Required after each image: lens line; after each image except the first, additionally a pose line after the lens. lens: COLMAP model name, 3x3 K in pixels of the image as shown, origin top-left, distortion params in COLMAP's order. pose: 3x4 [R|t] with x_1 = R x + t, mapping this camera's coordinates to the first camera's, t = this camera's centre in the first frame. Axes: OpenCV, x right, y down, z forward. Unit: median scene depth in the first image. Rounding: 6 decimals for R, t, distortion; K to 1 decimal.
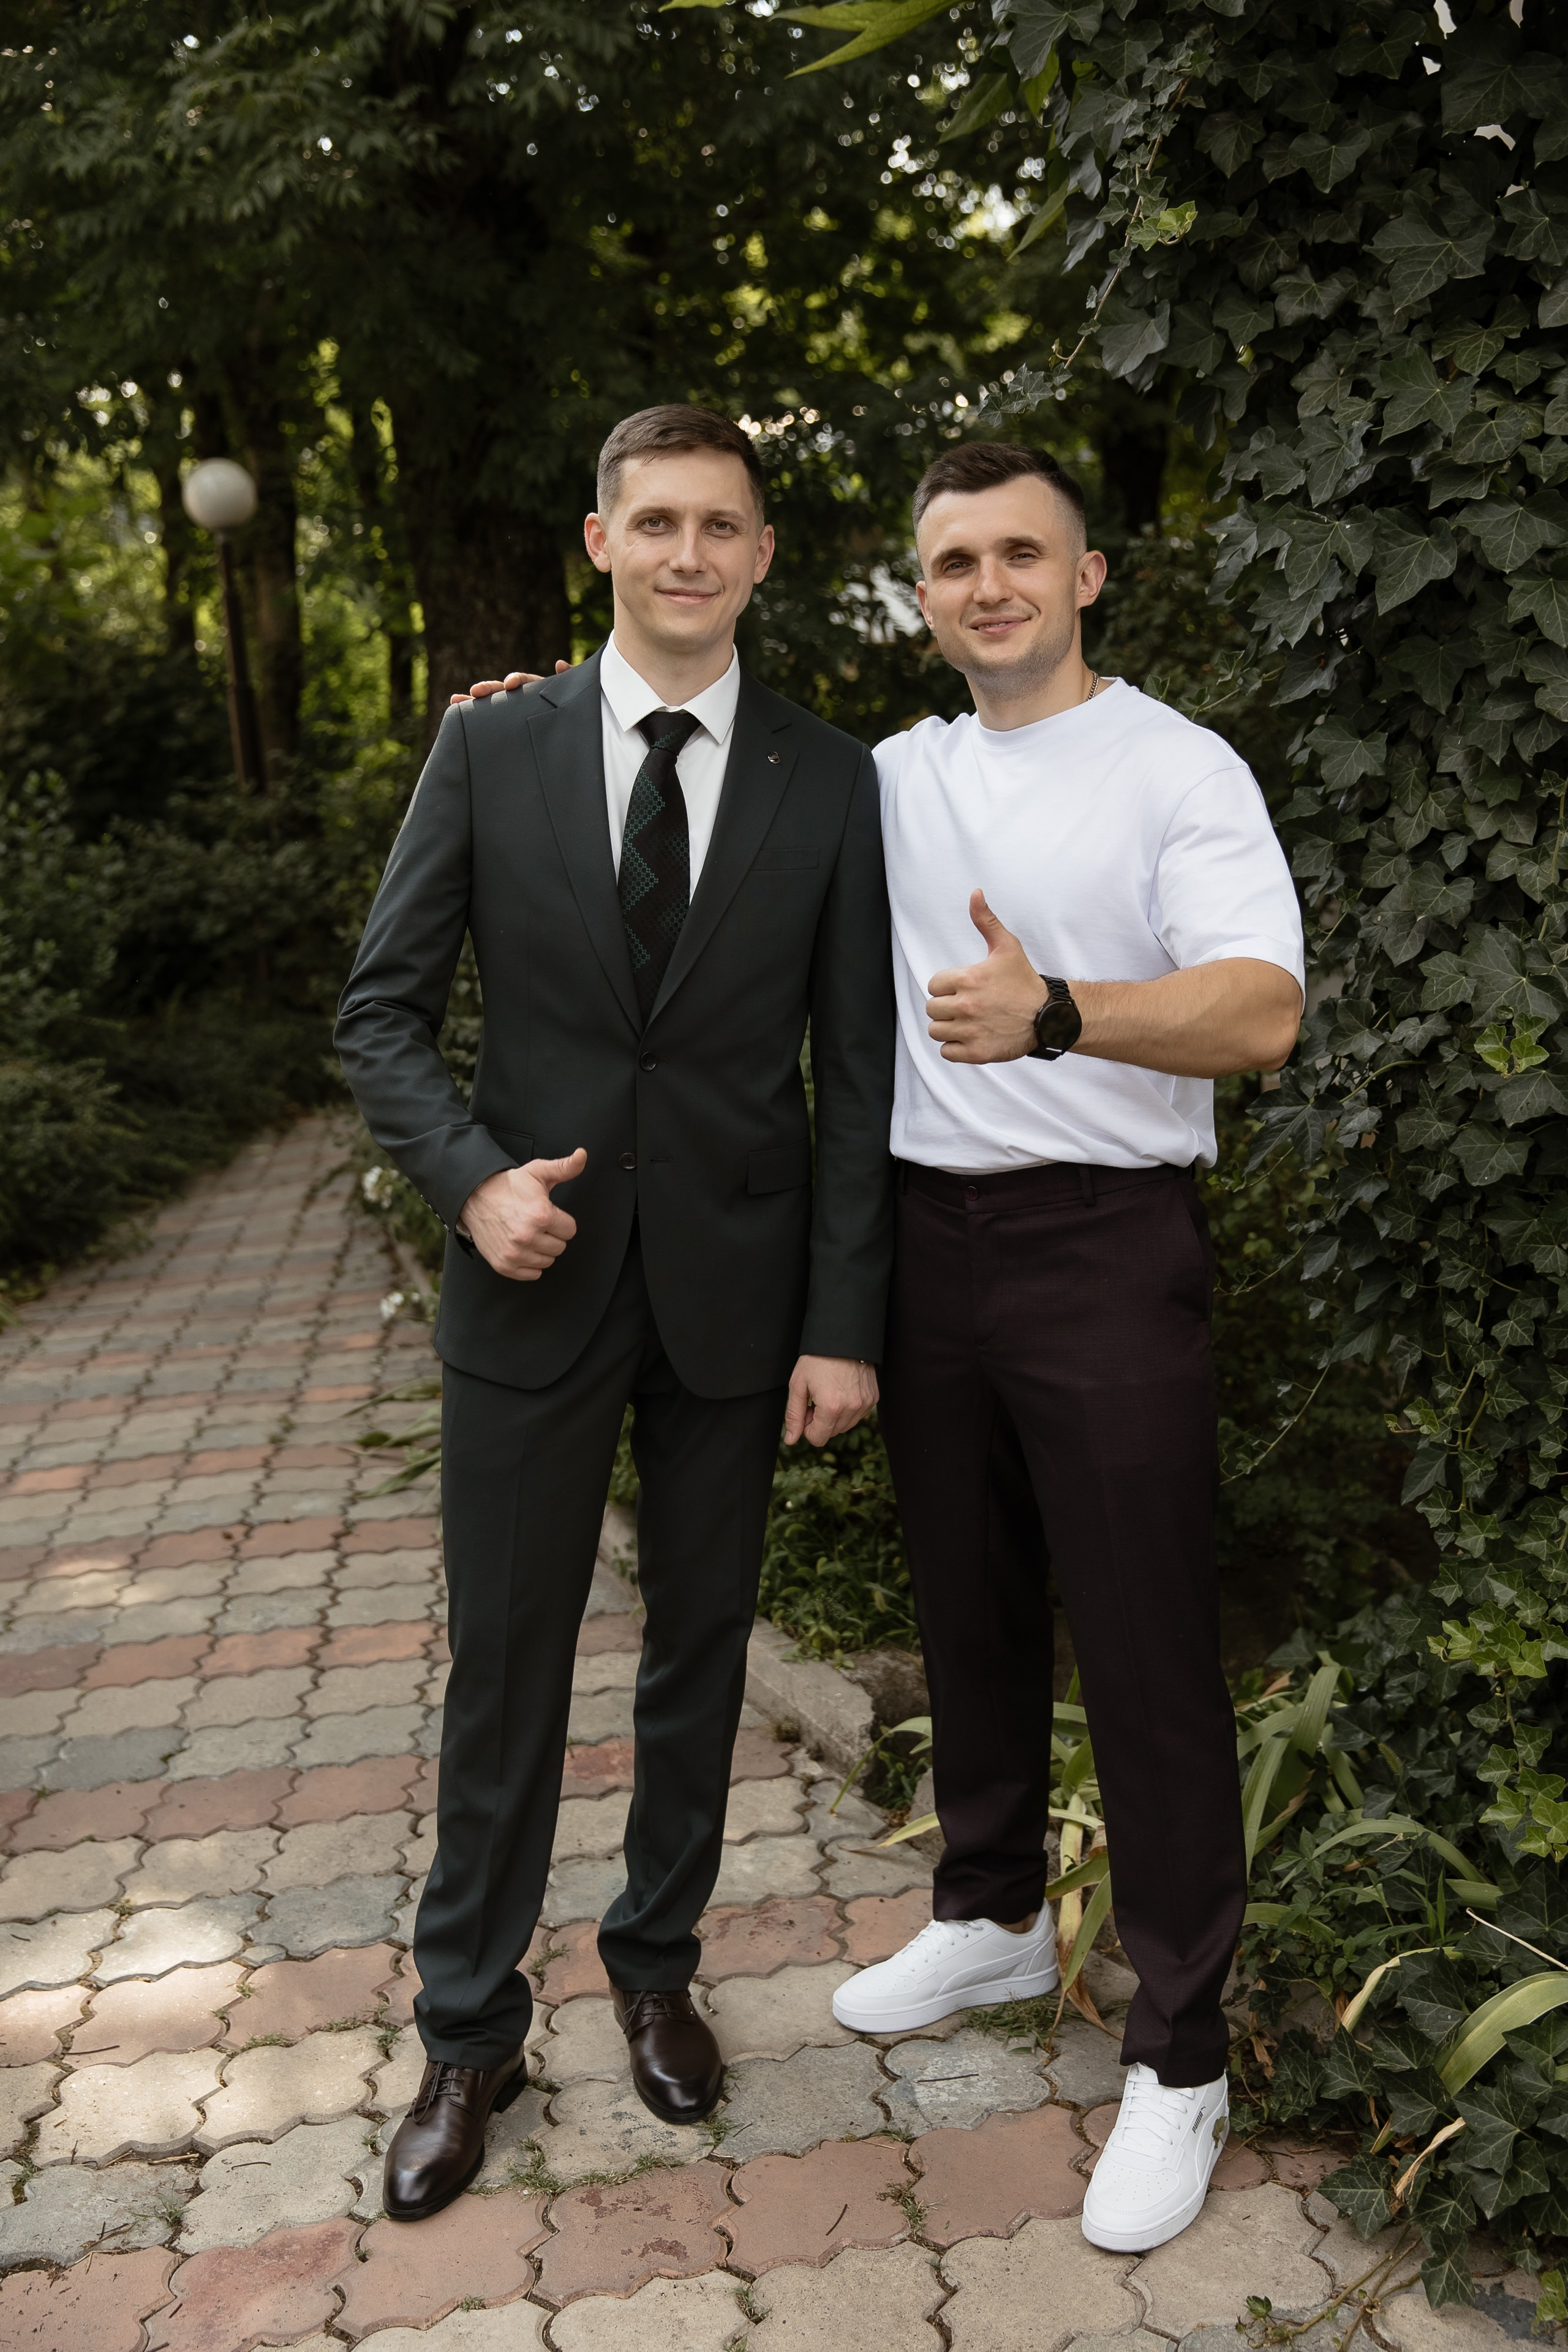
lens RADIAL K [[2400.4, 0, 790.3], [0, 2400.4, 1179.6], [0, 0, 1]] dist [0.012292, 0.001991]
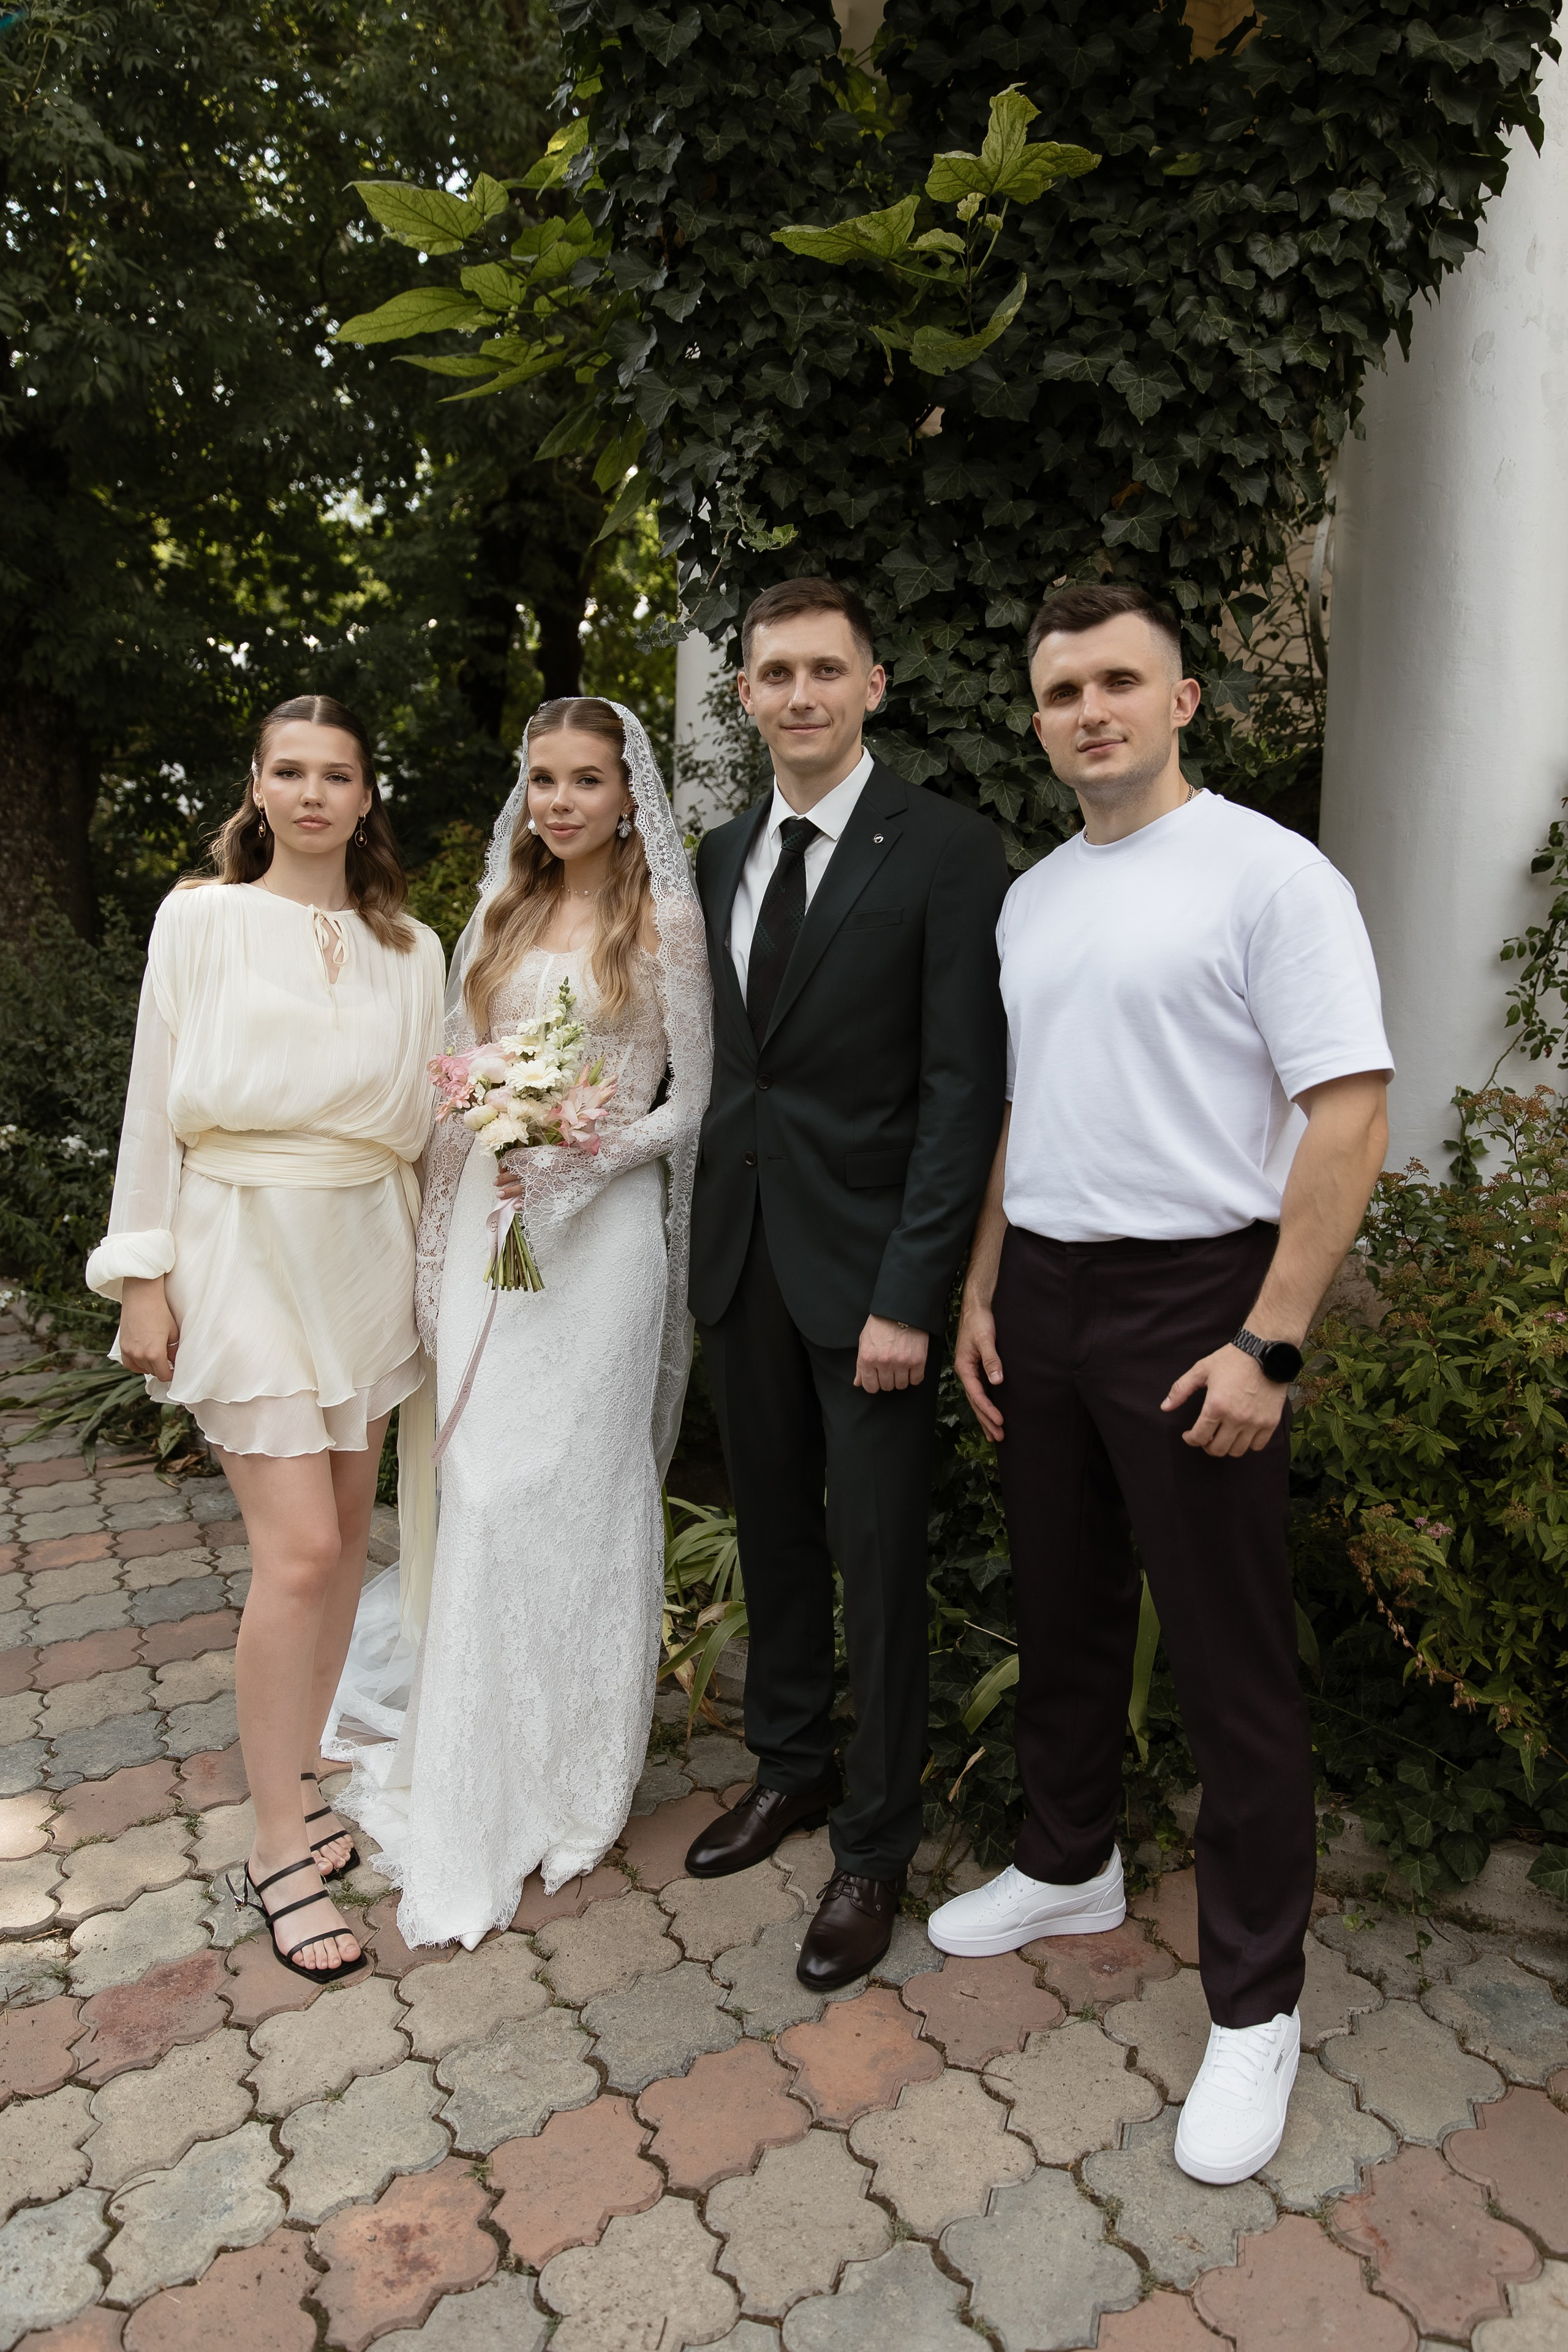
lens RADIAL K [[1730.1, 0, 793.3], [0, 1730.1, 1172.6], [0, 0, 1]] dist [-0.002717, -0.011093]
pose [[0.929549, -0.016551, 0.368328, -0.144115], [0.026478, 0.999409, -0.021916, 0.020140], [-0.367748, 0.030124, 0.929438, -0.011413]]
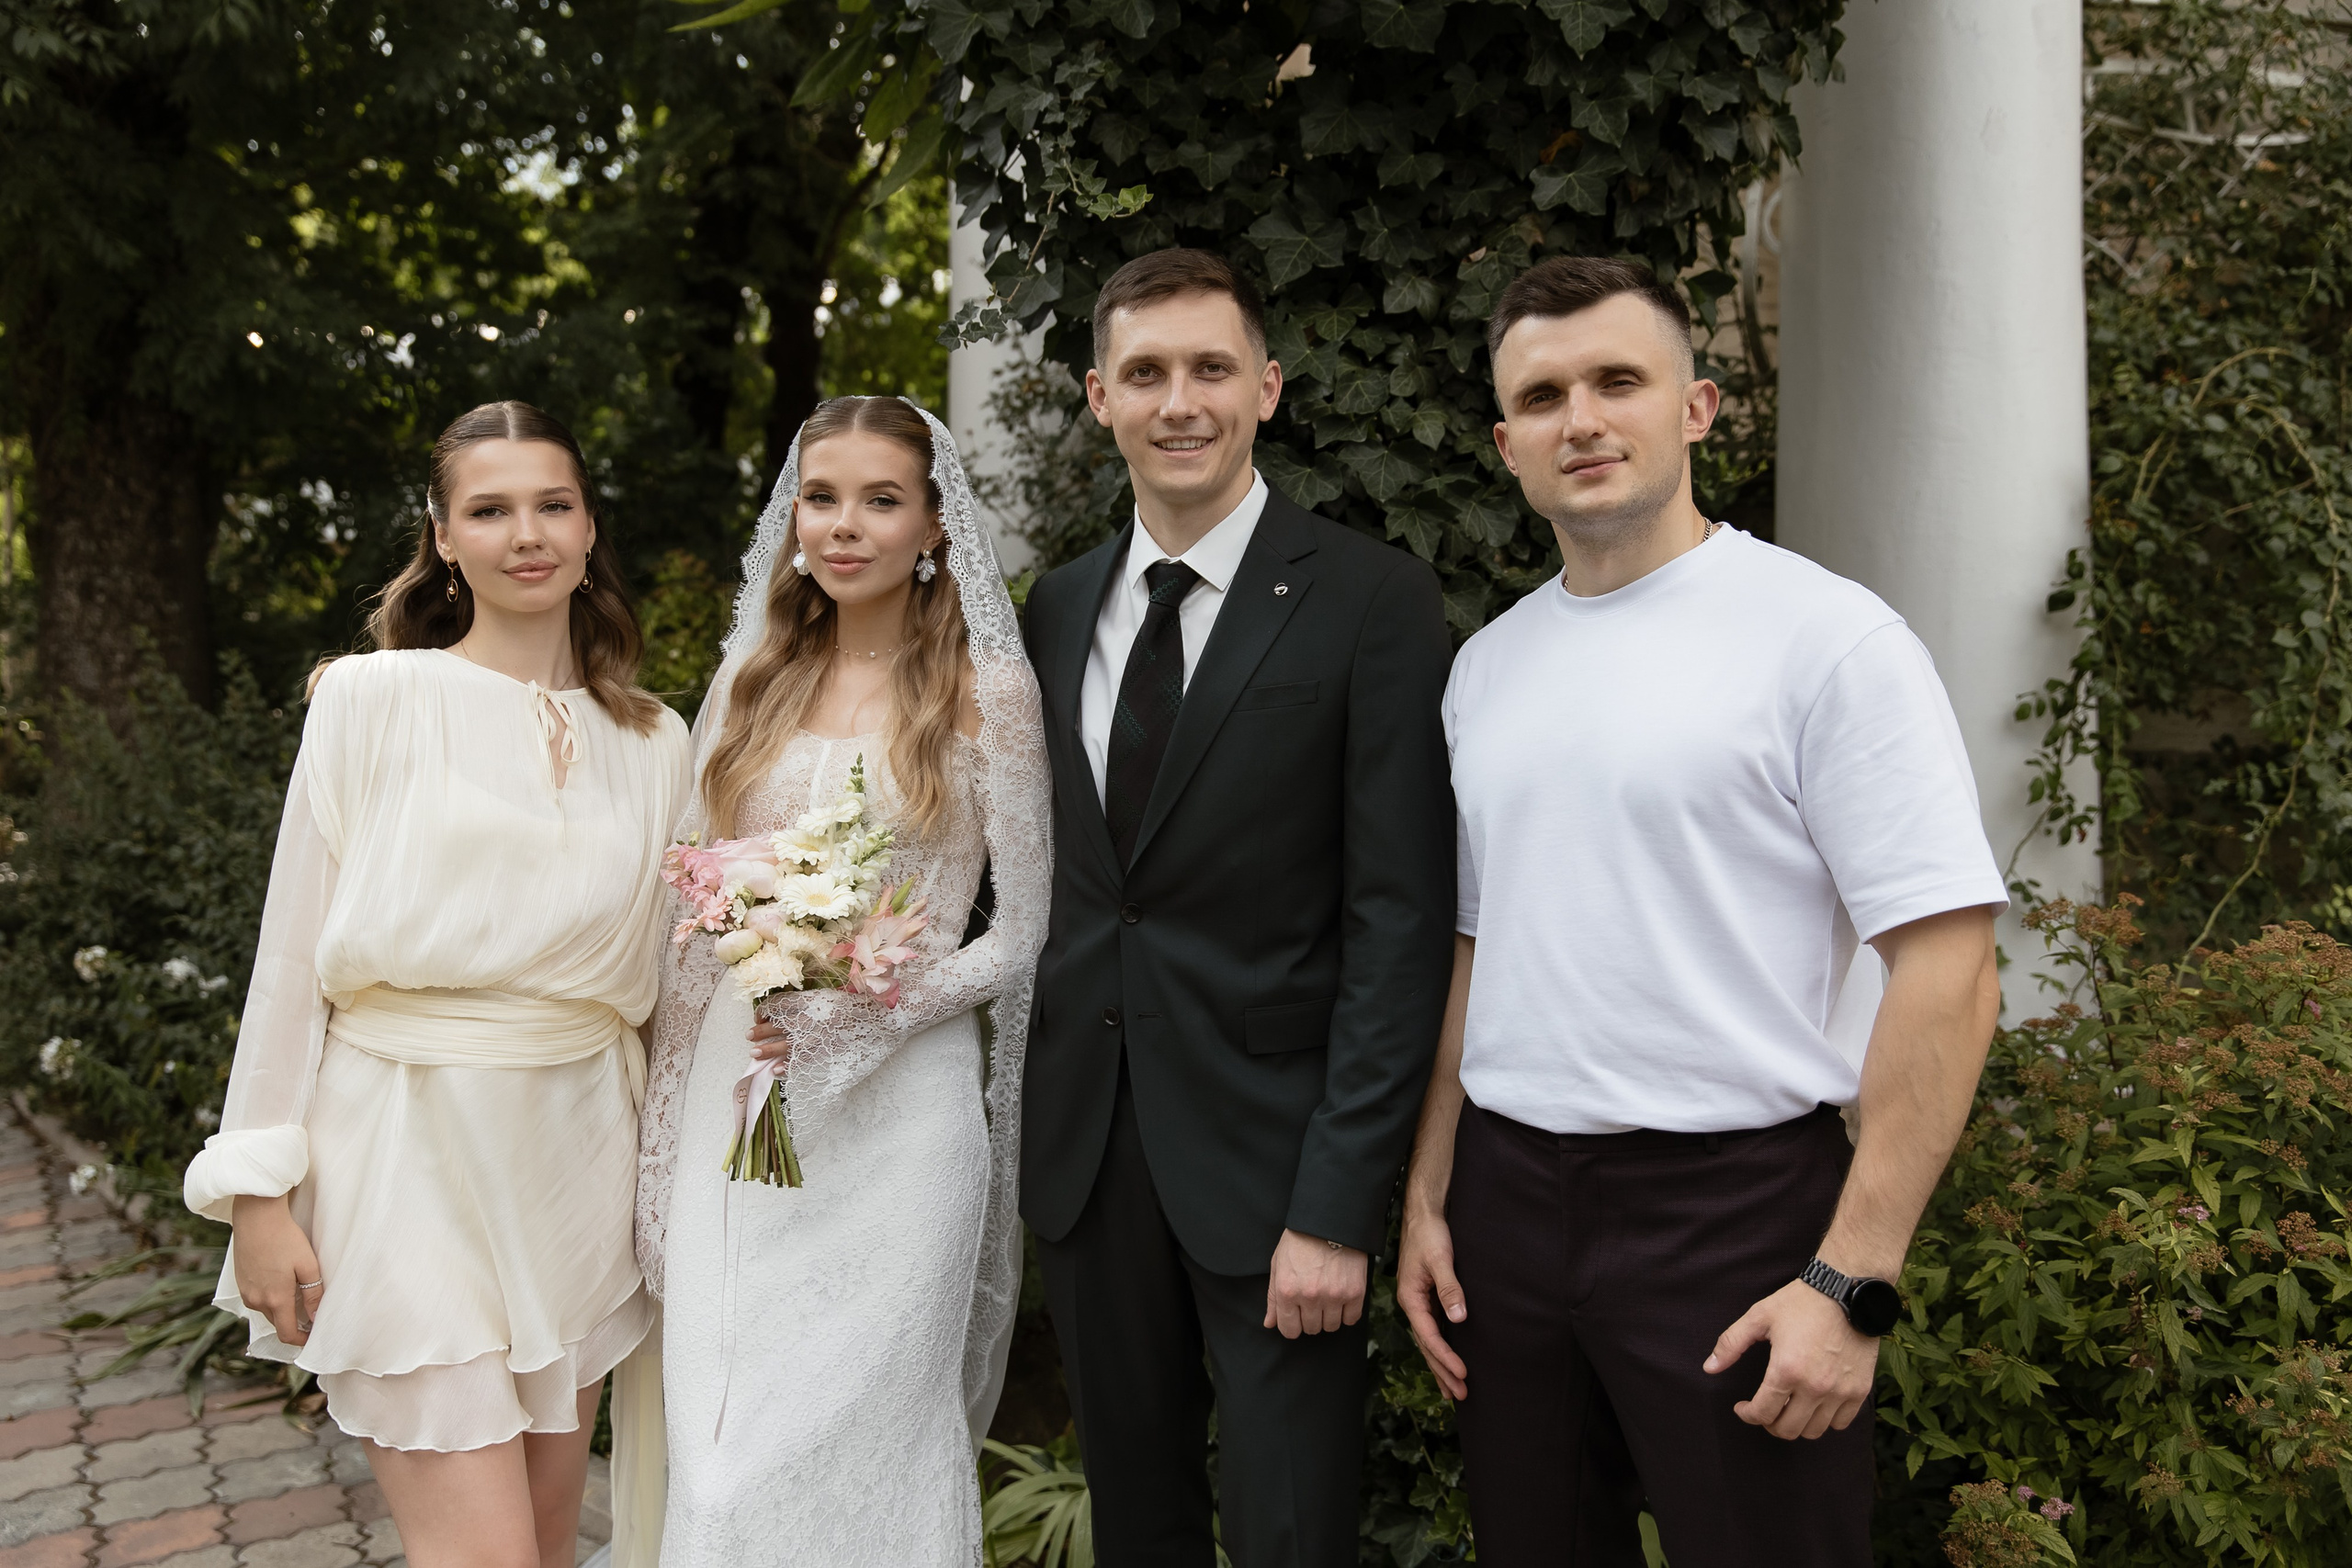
lens RADIAL K [[2043.1, 0, 1179.8], [0, 2043.1, 804.3], [0, 0, 1]] dist [-0.009048, 0.013631]
pose [[0.906855, -0.005337, 0.421410, -0.140896], [0.047637, 0.994810, -0.089913, -0.004438], [-0.418743, 0.101613, 0.902402, 0.064761]]
